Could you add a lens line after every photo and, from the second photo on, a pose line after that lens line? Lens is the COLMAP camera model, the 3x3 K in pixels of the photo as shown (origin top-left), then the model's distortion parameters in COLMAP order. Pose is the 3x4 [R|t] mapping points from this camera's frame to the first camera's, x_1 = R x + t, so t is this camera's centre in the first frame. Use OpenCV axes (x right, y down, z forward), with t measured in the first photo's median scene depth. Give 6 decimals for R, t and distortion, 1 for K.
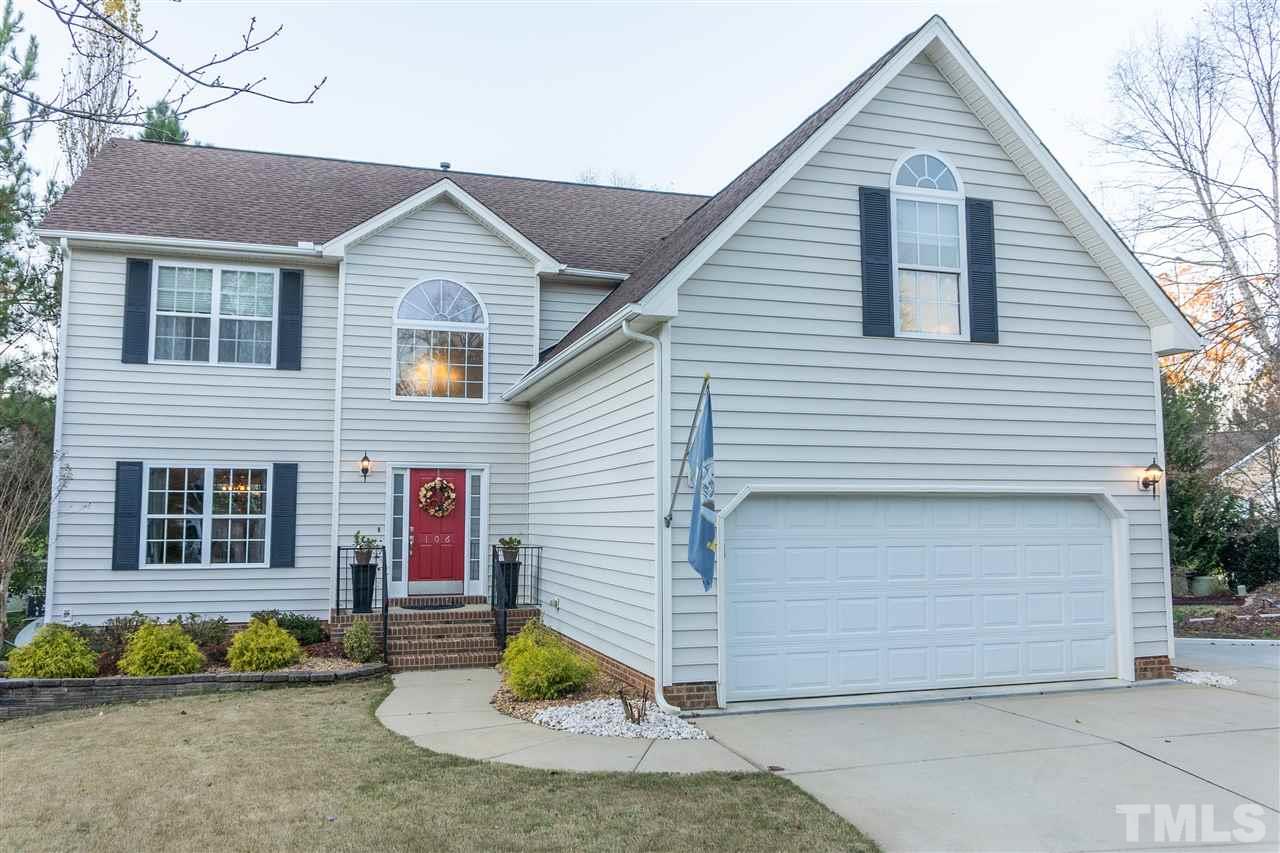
lens RADIAL K [[1001.0, 0, 629.3], [0, 1001.0, 427.2], [0, 0, 1]] dist [-0.038592, 0.038888]
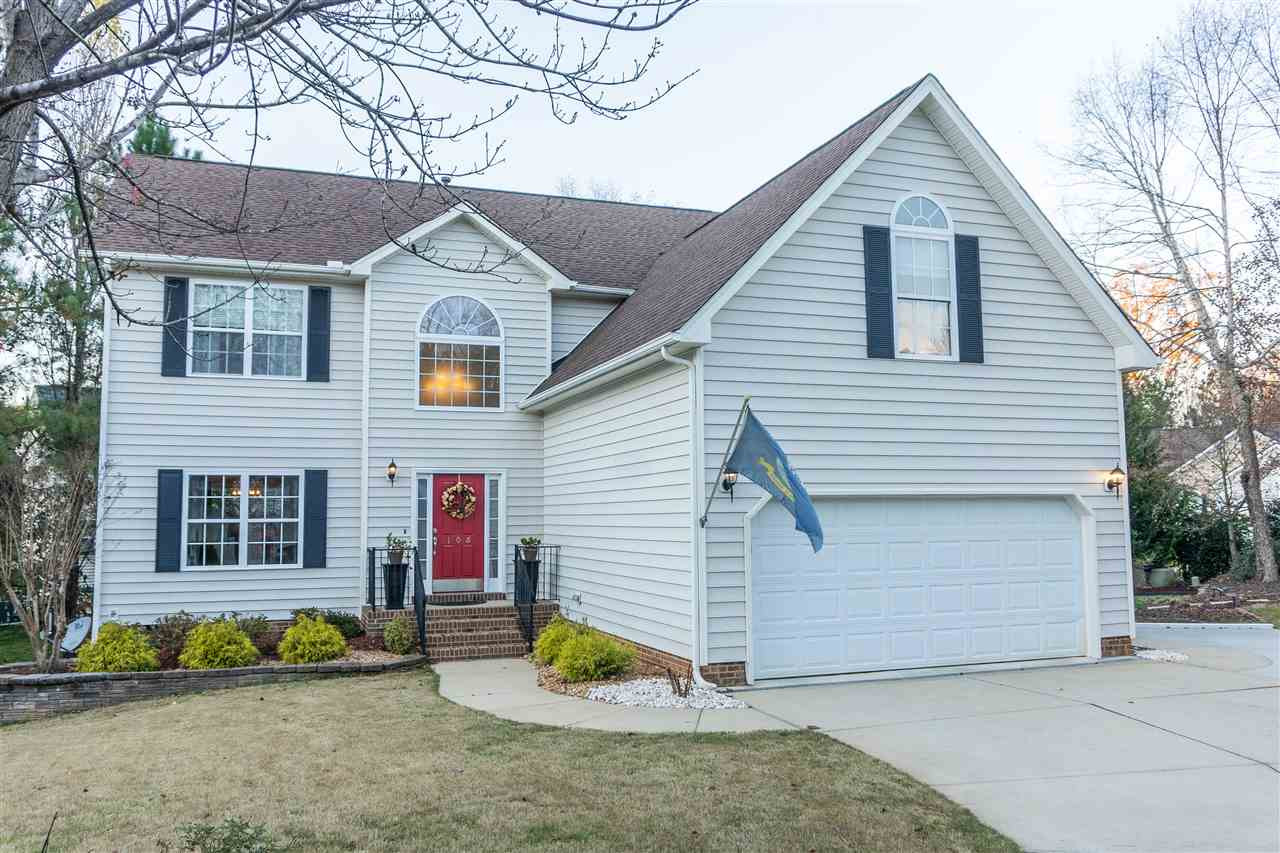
lens RADIAL K [[1001.0, 0, 647.3], [0, 1001.0, 427.7], [0, 0, 1]] dist [-0.038592, 0.038888]
pose [[0.998831, -0.004220, 0.048158, -0.051905], [0.004161, 0.999990, 0.001317, -0.010050], [-0.048163, -0.001115, 0.998839, -0.090420]]
